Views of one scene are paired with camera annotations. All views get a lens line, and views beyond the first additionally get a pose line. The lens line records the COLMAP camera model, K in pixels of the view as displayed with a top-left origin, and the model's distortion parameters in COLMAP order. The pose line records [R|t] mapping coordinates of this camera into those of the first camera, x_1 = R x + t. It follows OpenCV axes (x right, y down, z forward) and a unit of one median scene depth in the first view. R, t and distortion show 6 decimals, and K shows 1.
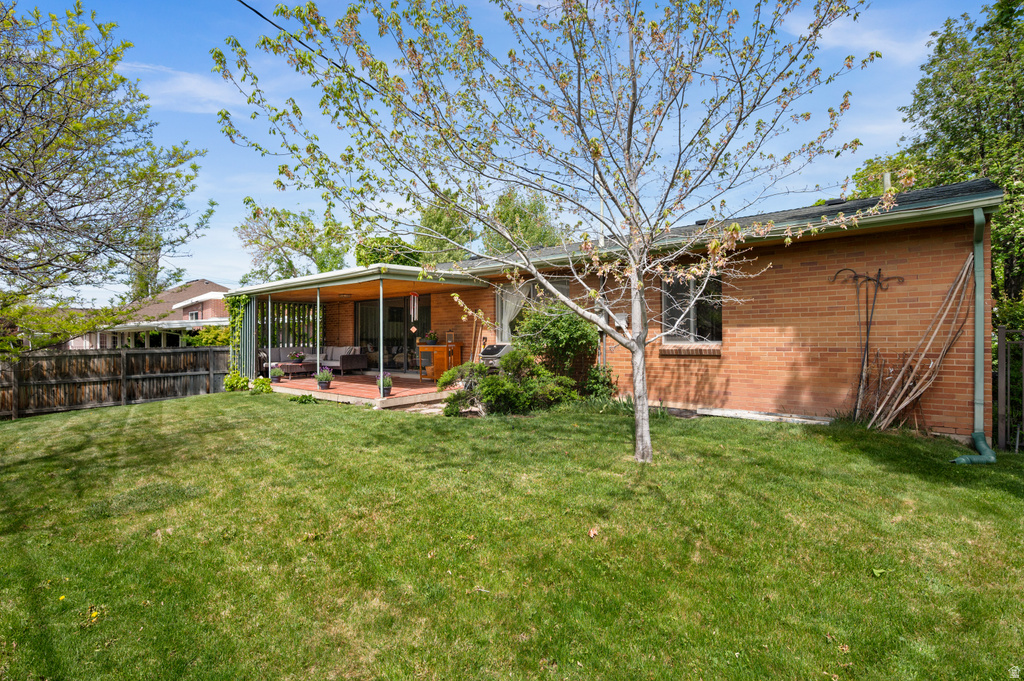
lens RADIAL K [[506.0, 0, 512.7], [0, 506.0, 338.9], [0, 0, 1]] dist [0.000215, -0.001262]
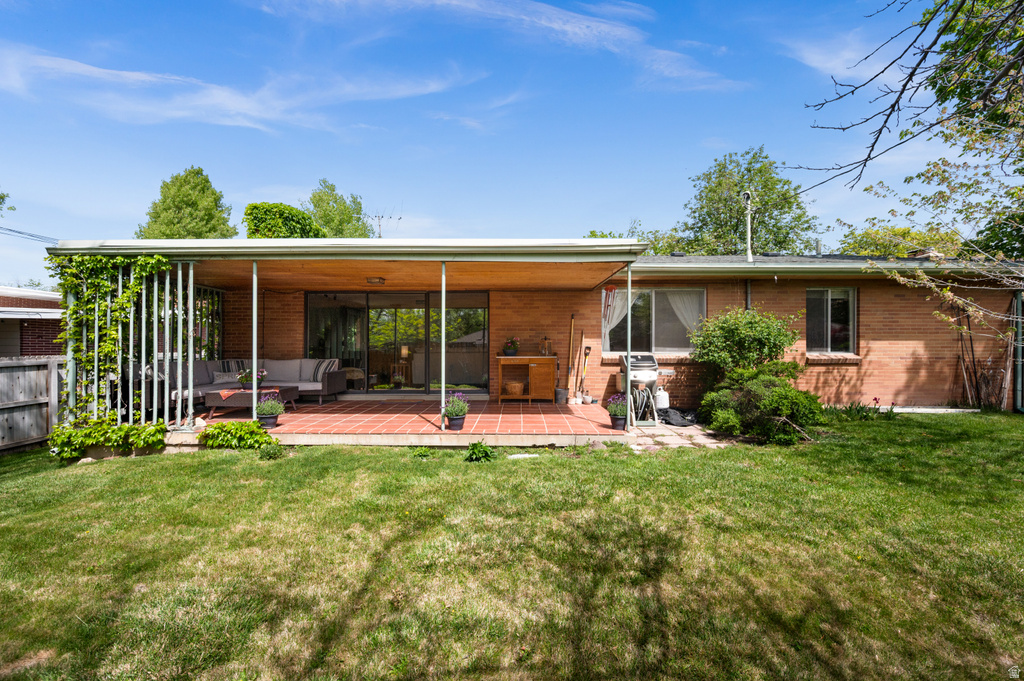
lens RADIAL K [[413.7, 0, 512.0], [0, 413.7, 348.9], [0, 0, 1]] dist [0.003010, 0.000113]
pose [[0.755377, 0.007416, 0.655248, -0.576267], [-0.005314, 0.999972, -0.005192, 0.004448], [-0.655269, 0.000440, 0.755396, 0.511970]]
